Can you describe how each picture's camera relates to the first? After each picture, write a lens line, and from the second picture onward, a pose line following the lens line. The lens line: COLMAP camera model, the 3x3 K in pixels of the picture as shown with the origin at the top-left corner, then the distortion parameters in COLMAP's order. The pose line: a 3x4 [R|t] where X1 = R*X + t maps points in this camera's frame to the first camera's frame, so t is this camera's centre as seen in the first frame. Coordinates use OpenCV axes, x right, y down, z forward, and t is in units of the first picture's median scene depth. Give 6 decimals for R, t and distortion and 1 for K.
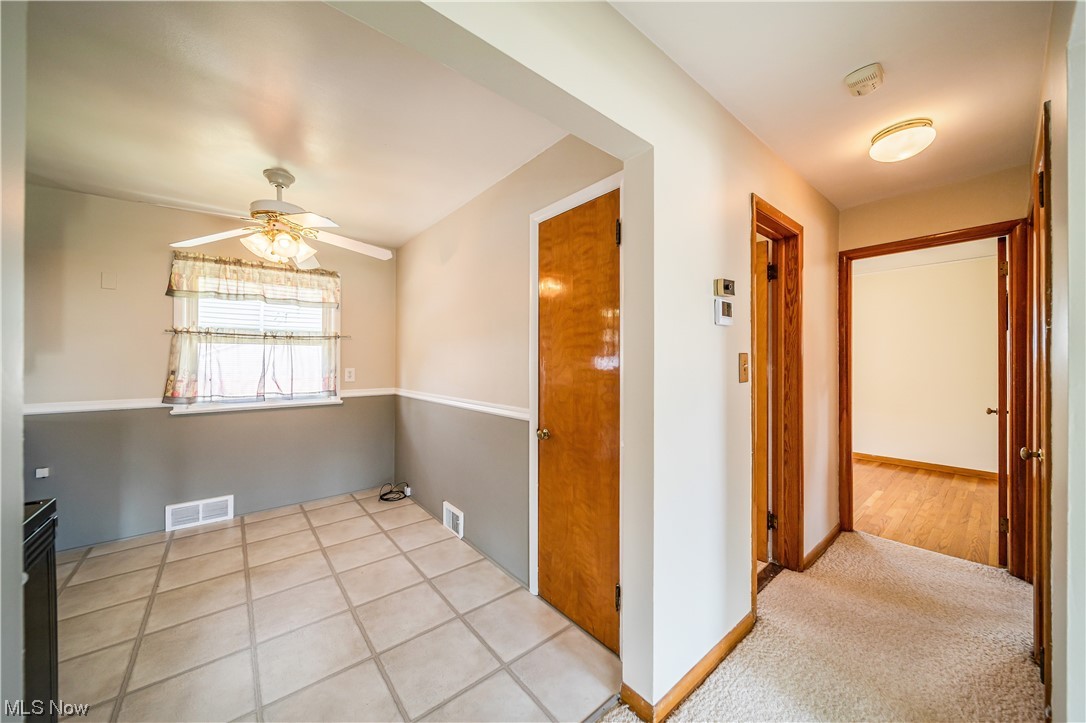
lens RADIAL K [[380.6, 0, 543.3], [0, 380.6, 360.6], [0, 0, 1]] dist [-0.000435, -0.000117]
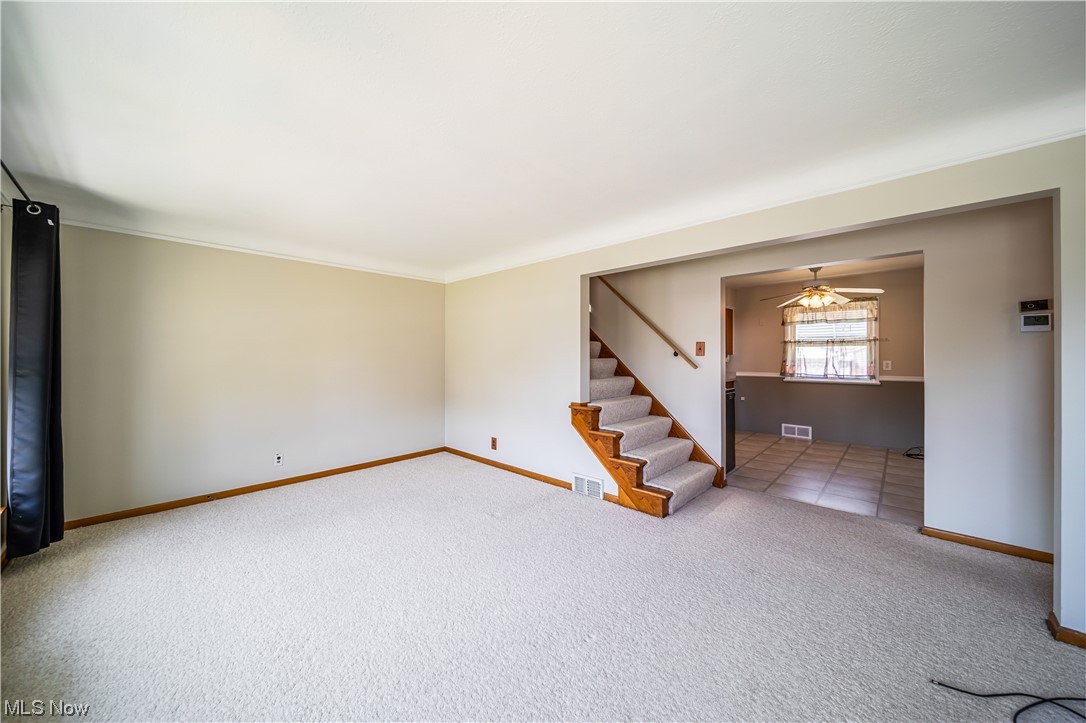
lens RADIAL K [[380.6, 0, 542.3], [0, 380.6, 355.5], [0, 0, 1]] dist [-0.000435, -0.000117]
pose [[0.122098, 0.000715, -0.992518, 0.974433], [0.003398, 0.999994, 0.001139, -0.008431], [0.992512, -0.003511, 0.122094, -0.604741]]
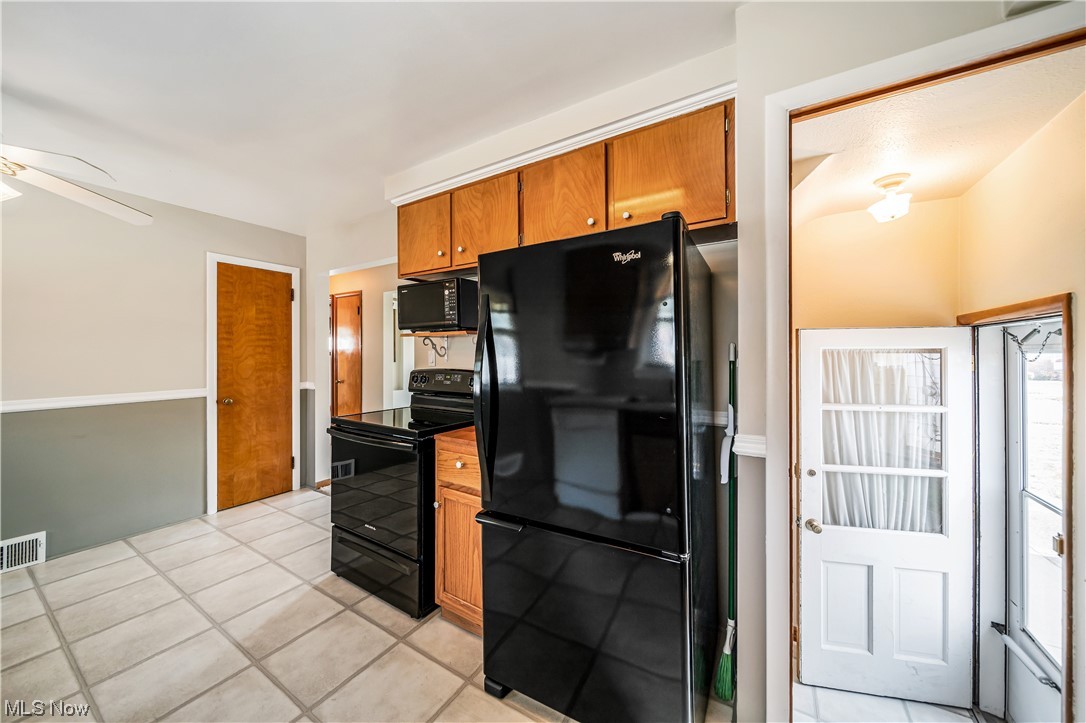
lens RADIAL K [[380.6, 0, 545.8], [0, 380.6, 353.1], [0, 0, 1]] dist [-0.000435, -0.000117]
pose [[-0.318269, -0.002633, 0.947997, -1.306859], [-0.002285, 0.999995, 0.002011, -0.006922], [-0.947998, -0.001527, -0.318273, 0.182369]]
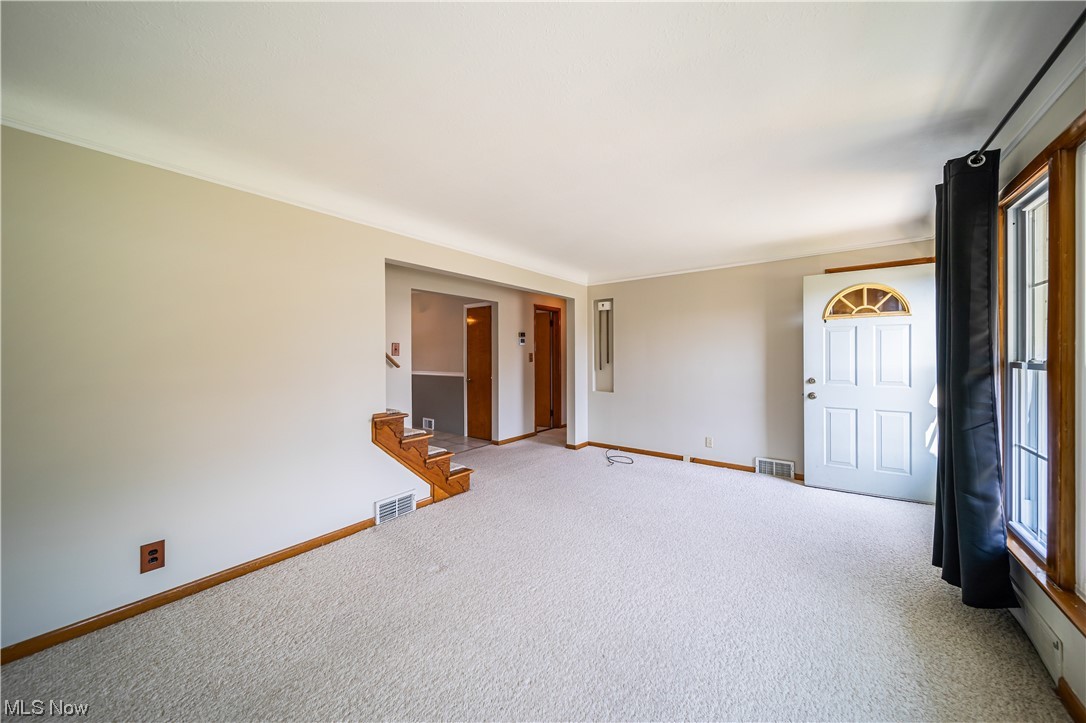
lens RADIAL K [[380.6, 0, 539.6], [0, 380.6, 358.3], [0, 0, 1]] dist [-0.000435, -0.000117]
pose [[0.975295, -0.009646, 0.220694, -0.081395], [0.007823, 0.999928, 0.009133, -0.003398], [-0.220766, -0.007181, 0.975300, -1.434987]]
